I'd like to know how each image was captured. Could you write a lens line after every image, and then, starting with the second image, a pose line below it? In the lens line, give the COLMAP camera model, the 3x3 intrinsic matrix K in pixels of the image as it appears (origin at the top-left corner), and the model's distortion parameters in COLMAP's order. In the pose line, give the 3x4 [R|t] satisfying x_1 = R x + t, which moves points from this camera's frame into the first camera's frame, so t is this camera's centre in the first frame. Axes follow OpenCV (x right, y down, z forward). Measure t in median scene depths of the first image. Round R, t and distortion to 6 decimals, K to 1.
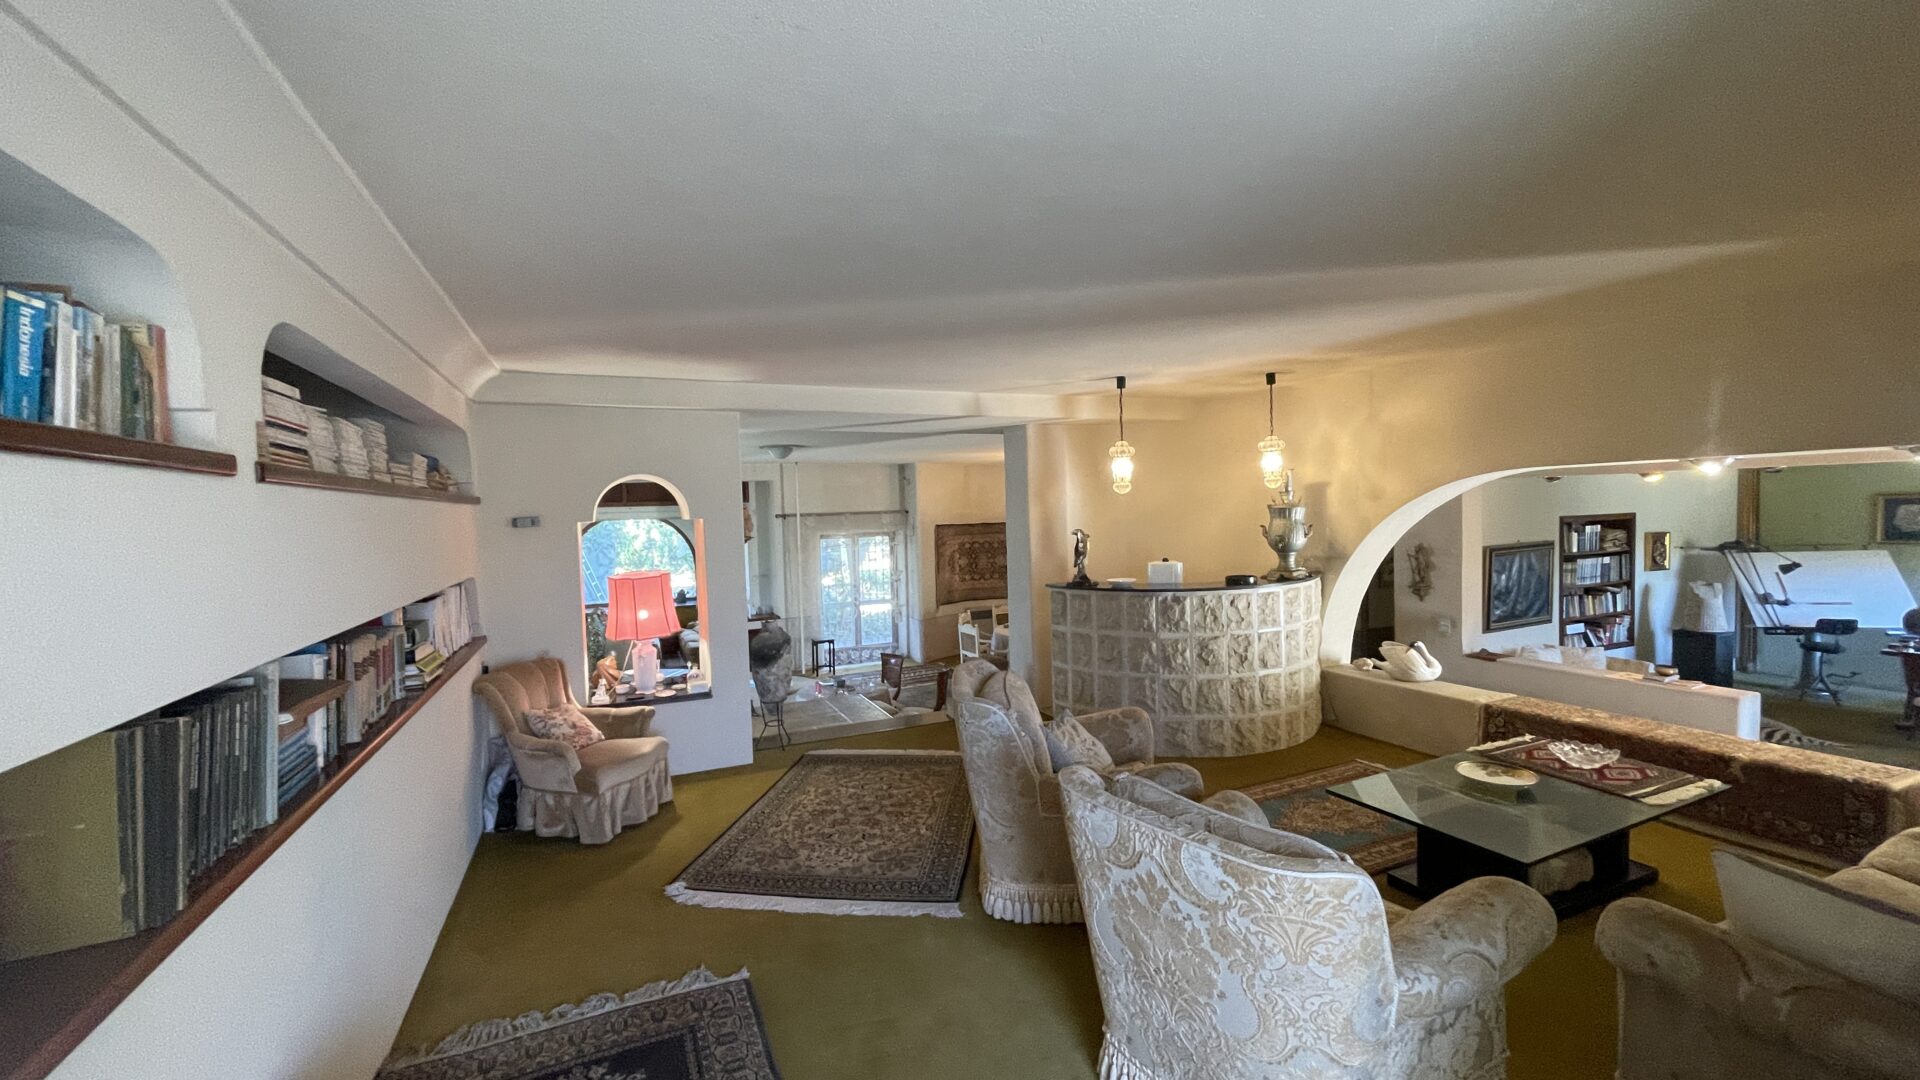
lens RADIAL K [[770.9, 0, 957.4], [0, 770.9, 542.2], [0, 0, 1]] dist [-0.012219, 0.005464]
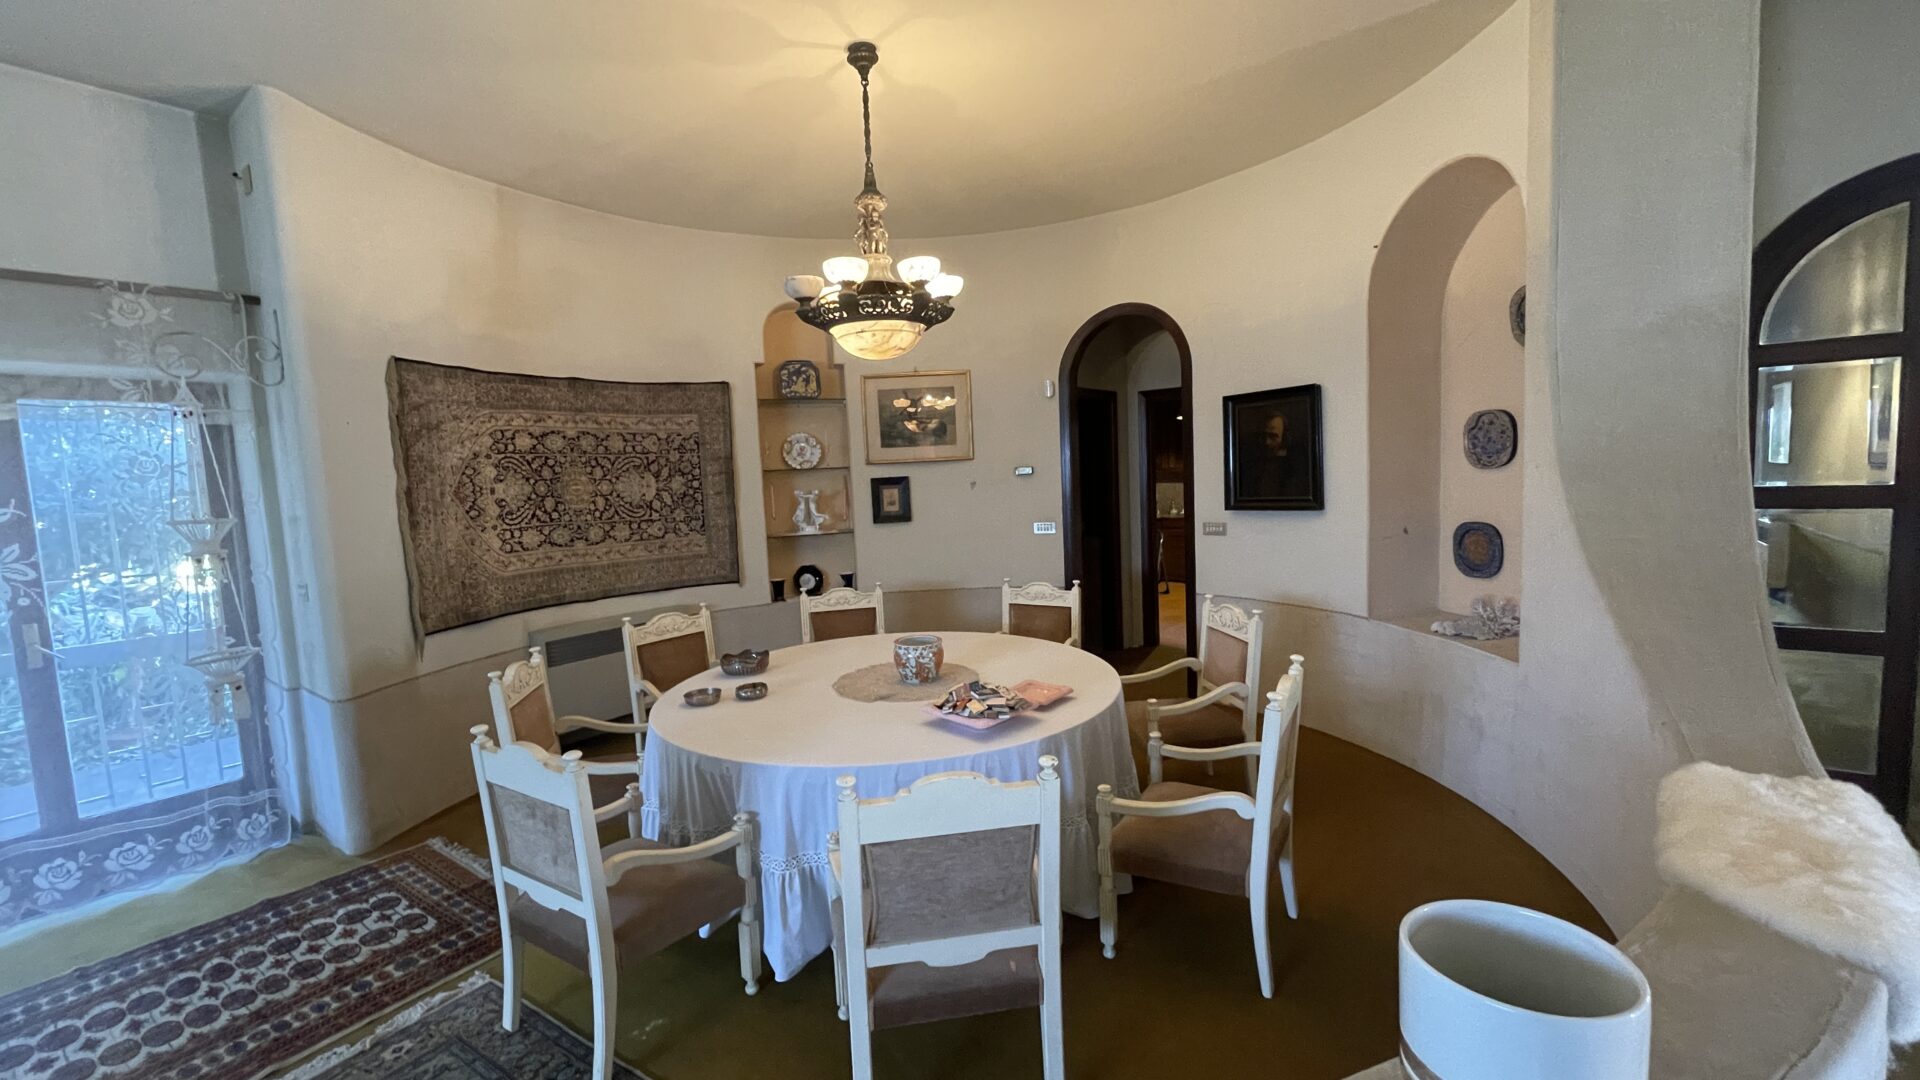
lens RADIAL K [[775.4, 0, 960.0], [0, 775.4, 540.0], [0, 0, 1]] dist [-0.011416, 0.000101]
pose [[0.874957, -0.053562, 0.481229, 0.024617], [0.041472, 0.998501, 0.035732, 0.066269], [-0.482421, -0.011306, 0.875866, 0.976686]]
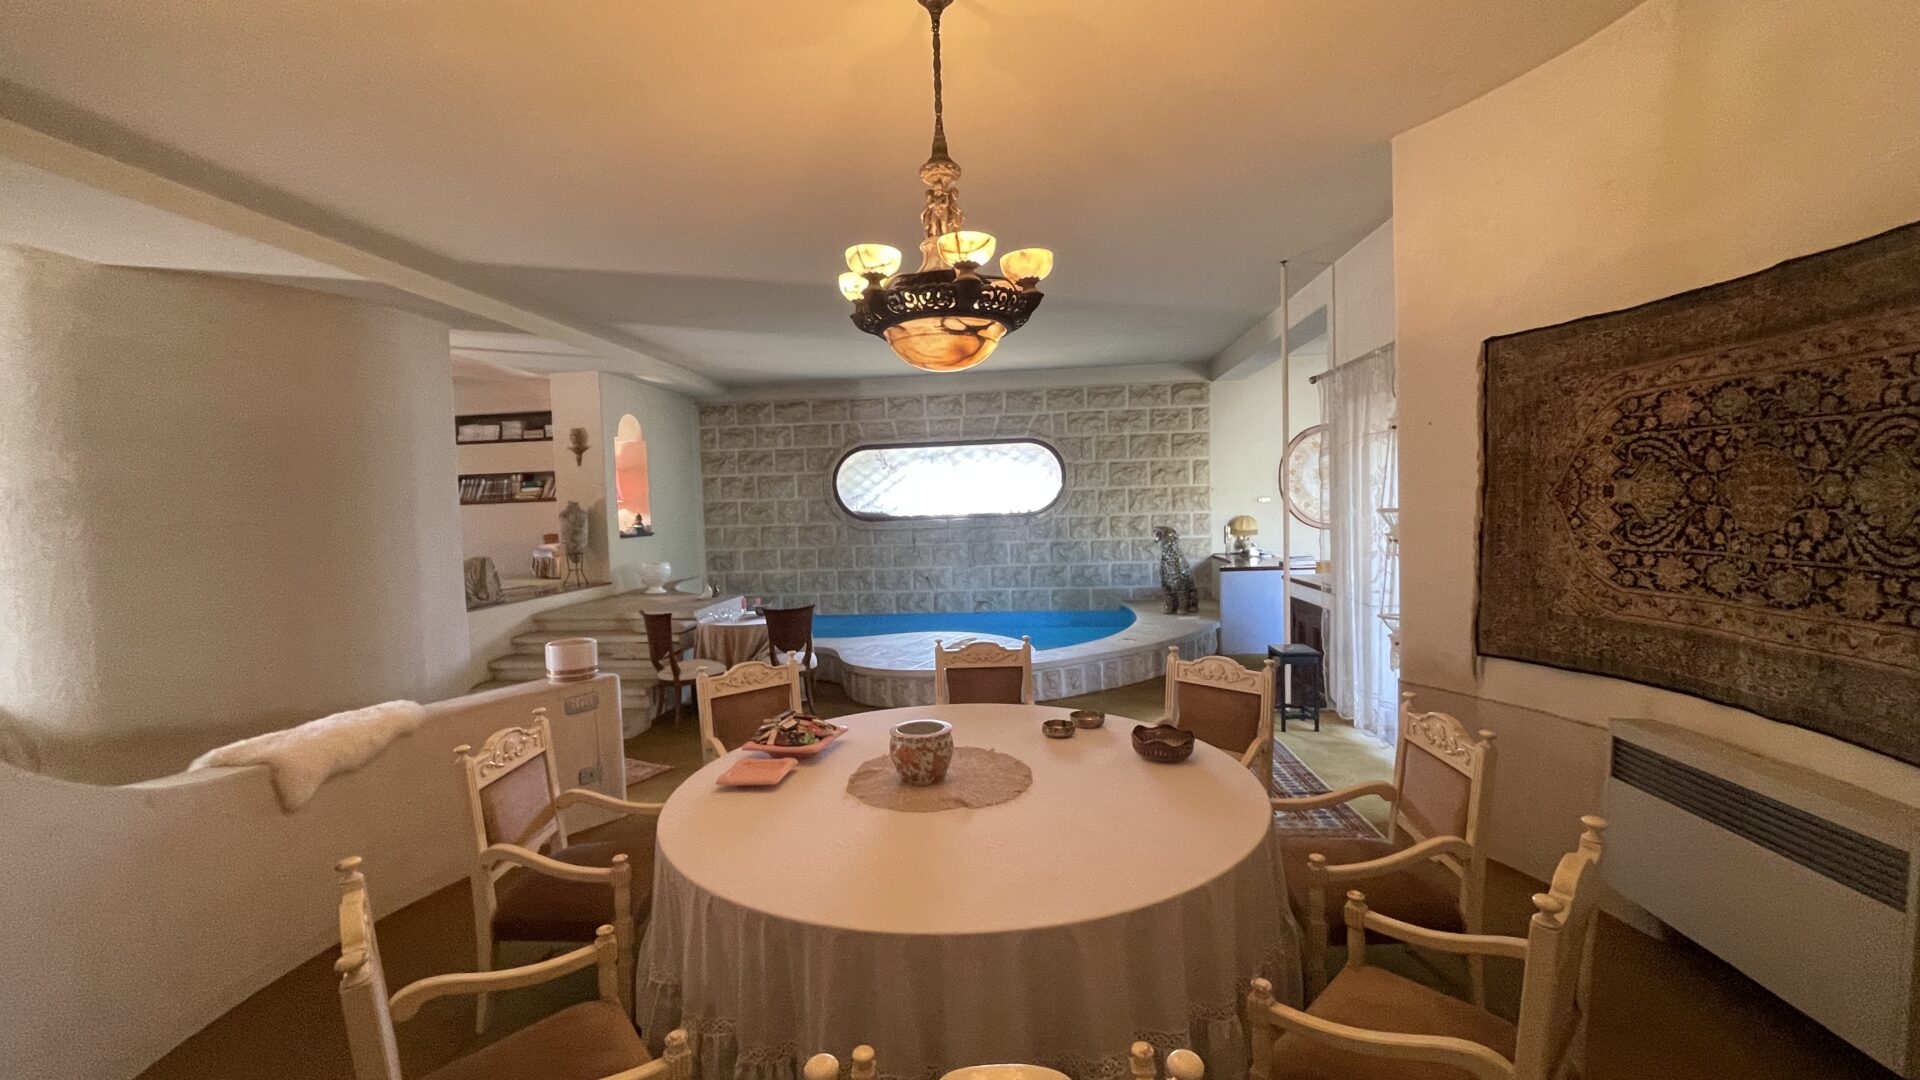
lens RADIAL K [[775.6, 0, 953.9], [0, 775.6, 550.6], [0, 0, 1]] dist [-0.003031, -0.000164]
pose [[-0.501978, 0.096172, -0.859517, 0.432646], [0.013085, 0.994529, 0.103637, 0.027459], [0.864782, 0.040777, -0.500490, 1.475267]]
